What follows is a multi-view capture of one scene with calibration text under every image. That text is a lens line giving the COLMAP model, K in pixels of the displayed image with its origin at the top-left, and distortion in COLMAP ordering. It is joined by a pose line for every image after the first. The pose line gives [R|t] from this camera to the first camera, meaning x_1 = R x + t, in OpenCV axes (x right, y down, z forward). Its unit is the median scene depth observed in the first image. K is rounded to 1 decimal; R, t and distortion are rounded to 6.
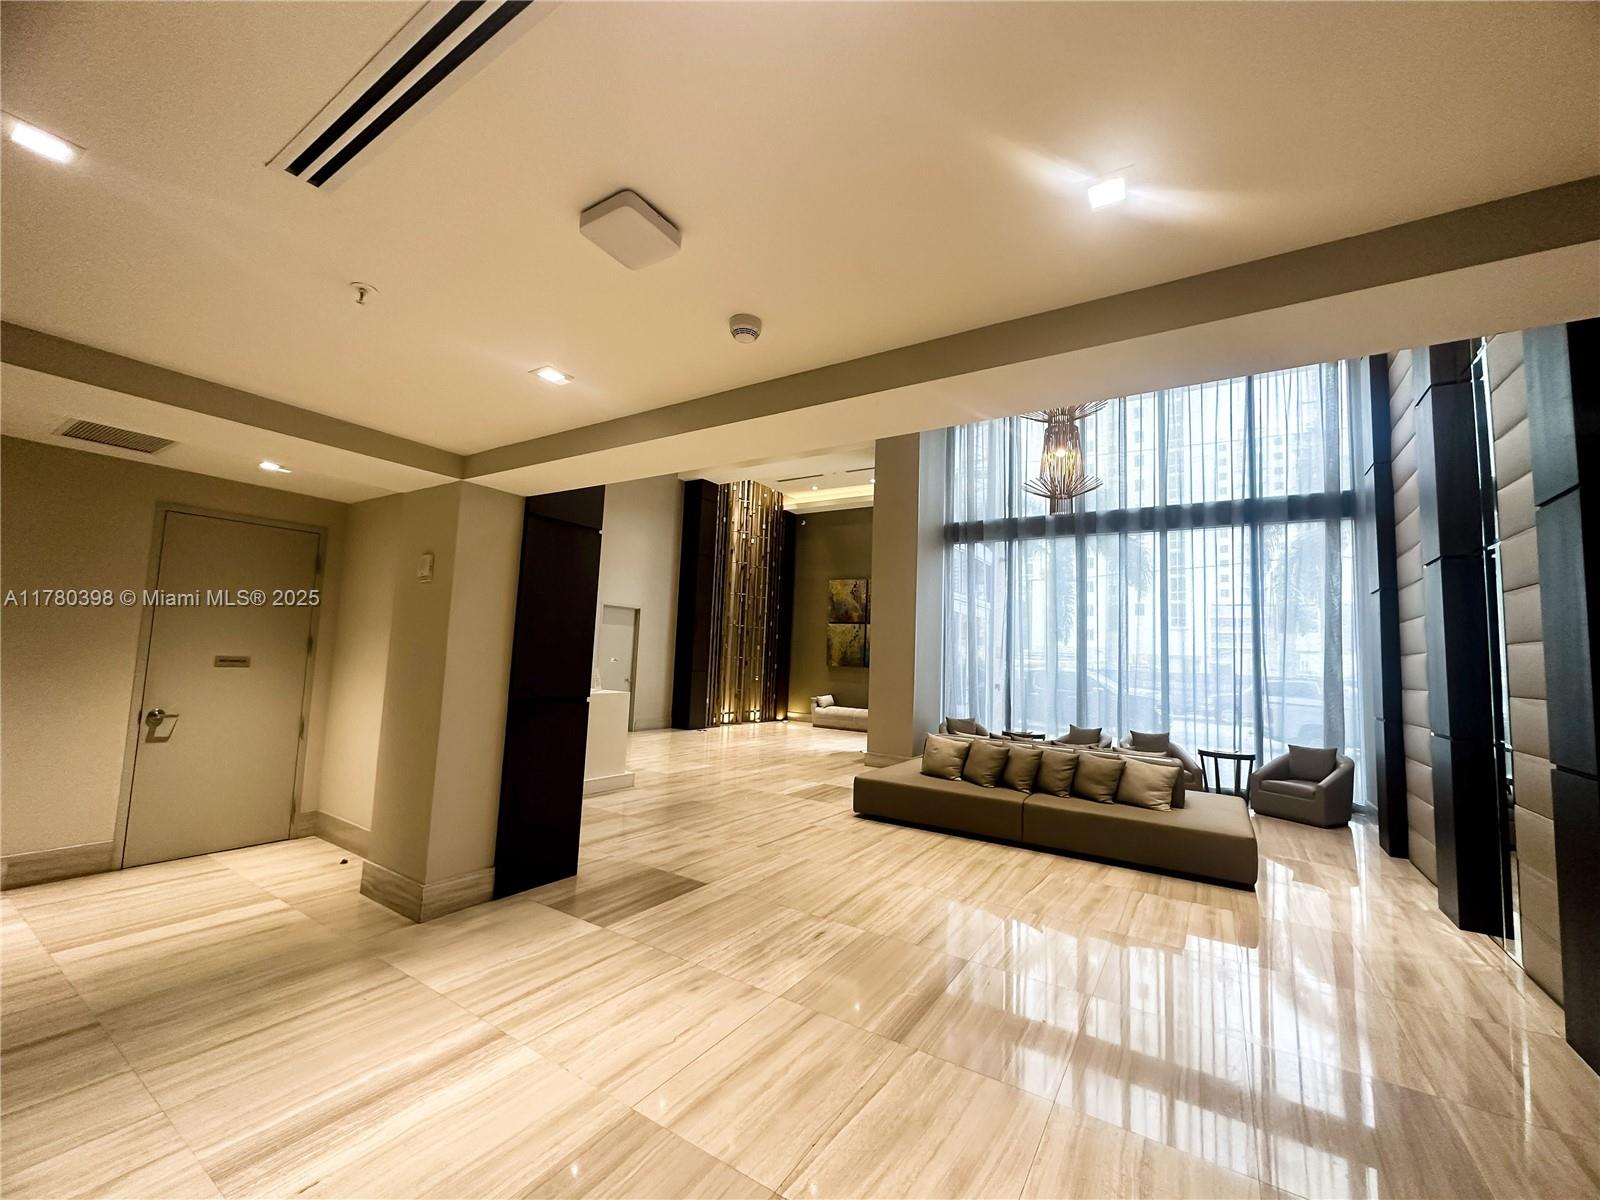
lens RADIAL K [[636.7, 0, 800.0], [0, 636.7, 600.0], [0, 0, 1]] dist [-0.000178, -0.000016]
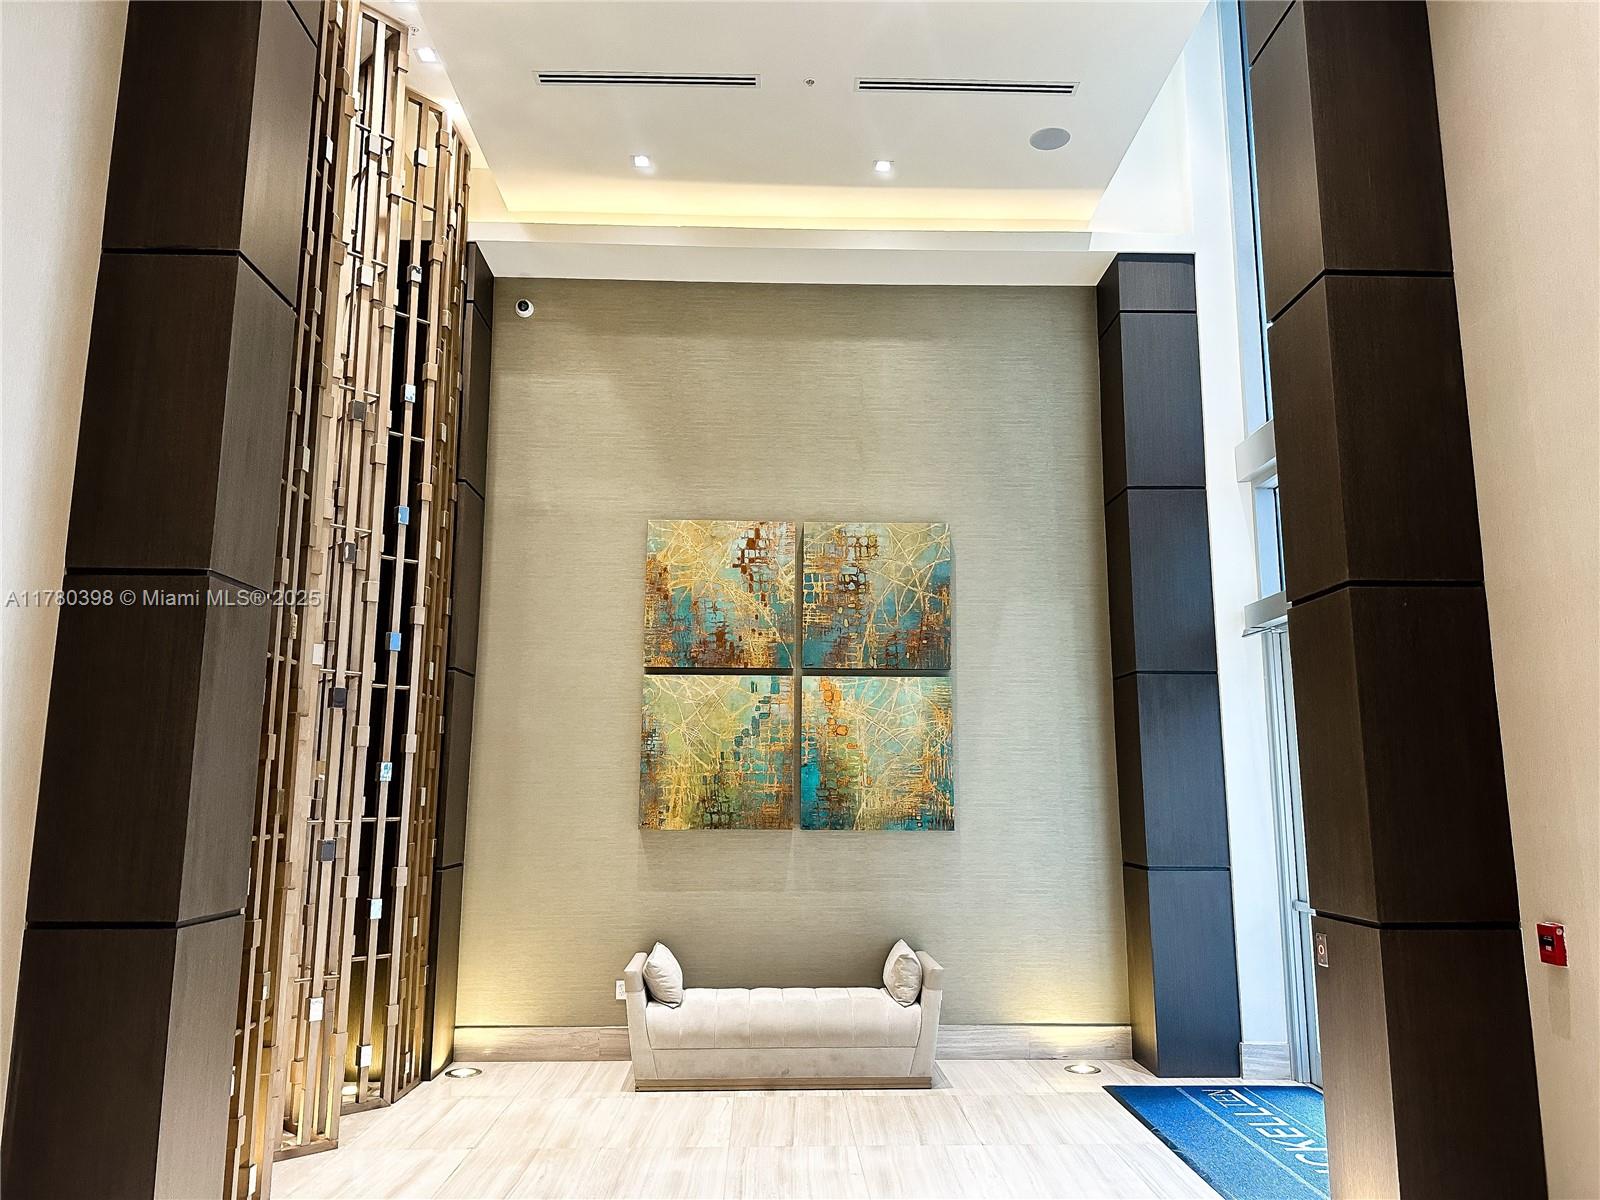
lens RADIAL K [[1123.3, 0, 800.1], [0, 1123.3, 609.0], [0, 0, 1]] dist [0.097682, -0.140495]
pose [[0.828345, 0.055430, 0.557470, -0.174085], [-0.018214, 0.997232, -0.072092, 0.043018], [-0.559922, 0.049563, 0.827061, 0.566241]]
